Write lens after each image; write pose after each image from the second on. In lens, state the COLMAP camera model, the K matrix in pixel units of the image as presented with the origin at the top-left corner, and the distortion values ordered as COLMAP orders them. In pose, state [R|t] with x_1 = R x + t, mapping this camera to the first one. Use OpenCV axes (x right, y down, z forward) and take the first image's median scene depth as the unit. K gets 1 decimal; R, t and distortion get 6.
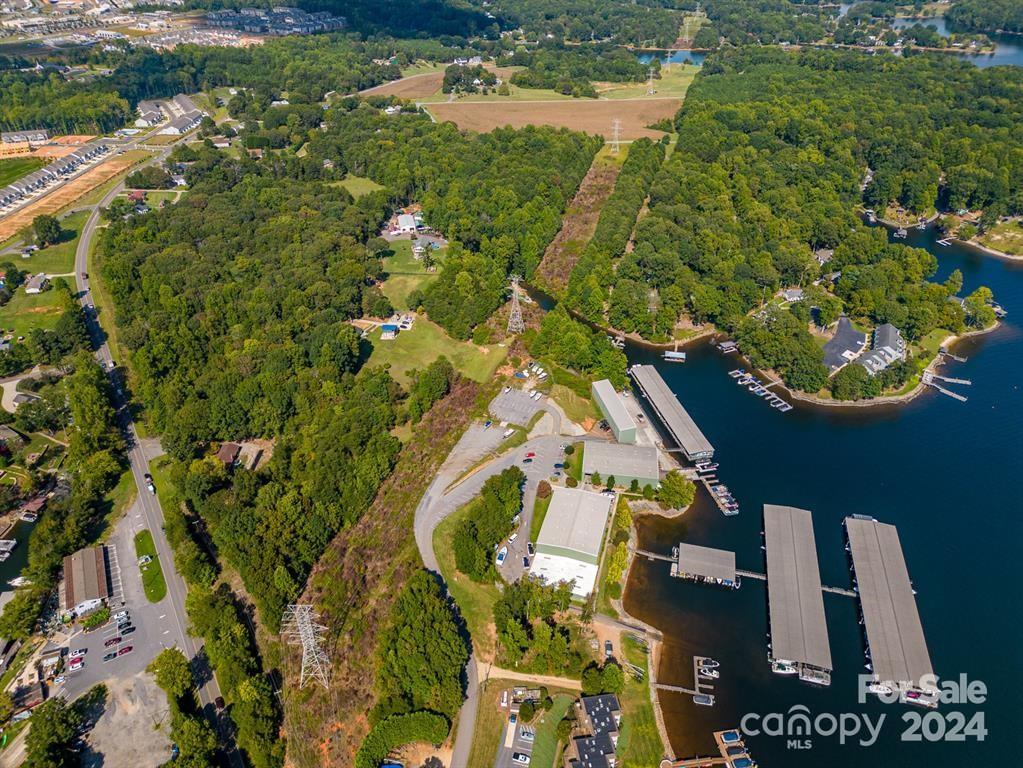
lens RADIAL K [[732.9, 0, 512.9], [0, 732.9, 382.8], [0, 0, 1]] dist [0.049052, -0.014139]
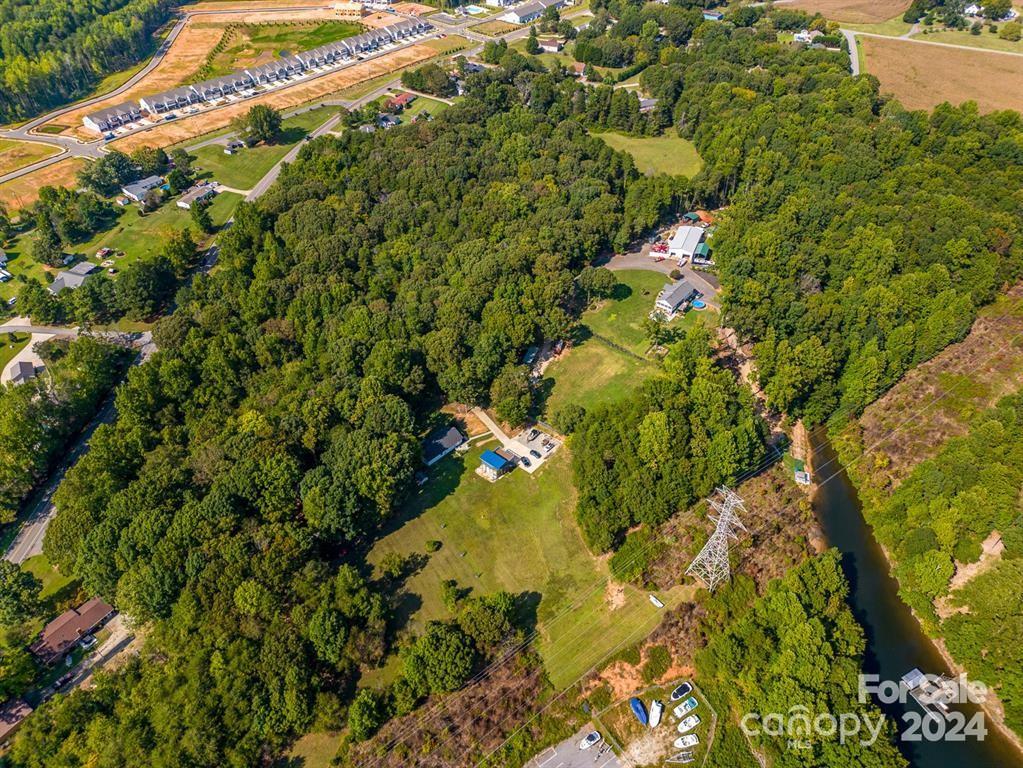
lens RADIAL K [[732.9, 0, 511.8], [0, 732.9, 384.7], [0, 0, 1]] dist [0.049052, -0.014139]
pose [[0.816645, 0.384915, -0.430037, 0.047443], [-0.327295, 0.922585, 0.204244, -0.195469], [0.475362, -0.026045, 0.879405, 0.412157]]
